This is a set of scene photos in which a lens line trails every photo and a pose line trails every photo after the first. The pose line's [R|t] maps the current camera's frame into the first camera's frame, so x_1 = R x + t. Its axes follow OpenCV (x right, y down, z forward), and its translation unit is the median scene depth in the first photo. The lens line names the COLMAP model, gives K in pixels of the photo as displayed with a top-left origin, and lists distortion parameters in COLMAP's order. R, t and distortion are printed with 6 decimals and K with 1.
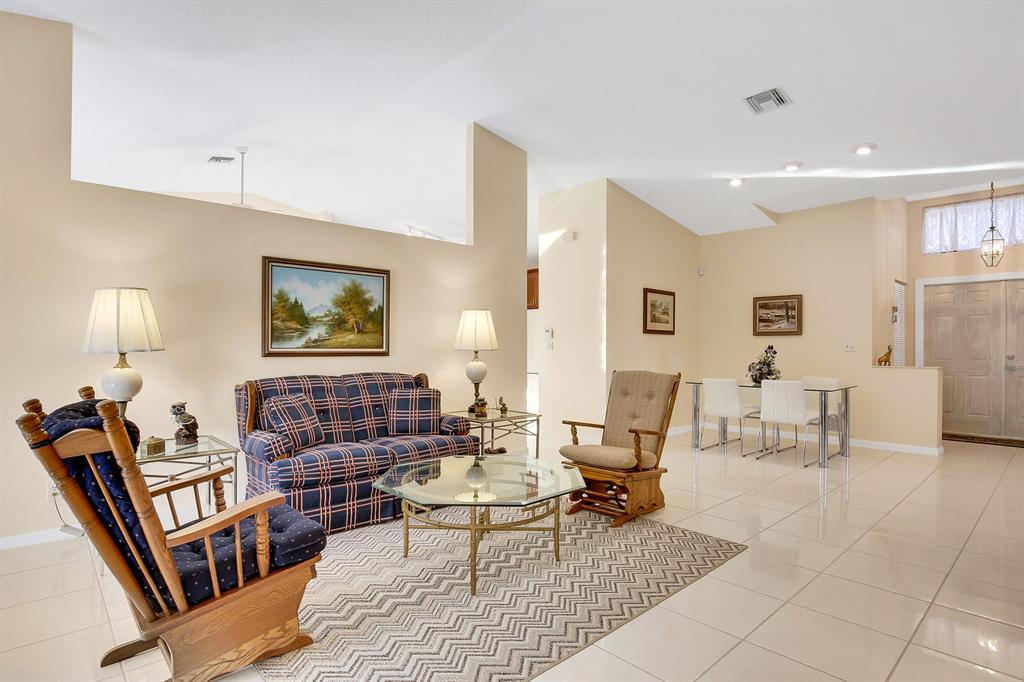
lens RADIAL K [[531.2, 0, 504.3], [0, 531.2, 351.2], [0, 0, 1]] dist [-0.016896, 0.001496]
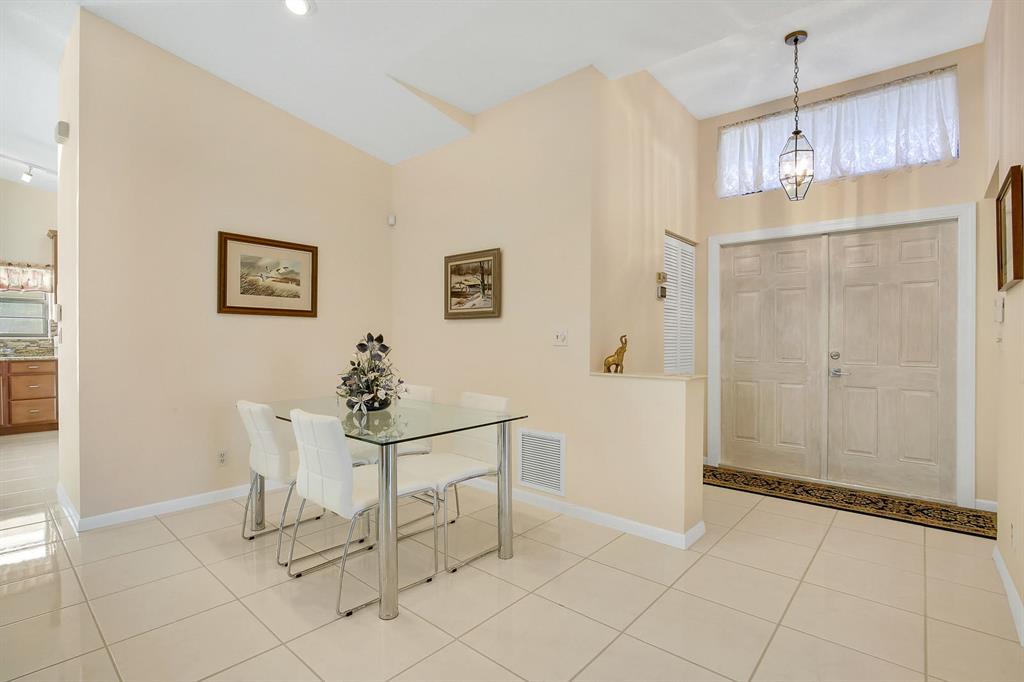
lens RADIAL K [[477.1, 0, 514.8], [0, 477.1, 345.1], [0, 0, 1]] dist [-0.035040, 0.003741]
pose [[0.994477, 0.001376, 0.104949, 0.508361], [-0.001851, 0.999988, 0.004427, -0.002766], [-0.104942, -0.004597, 0.994468, 0.462179]]
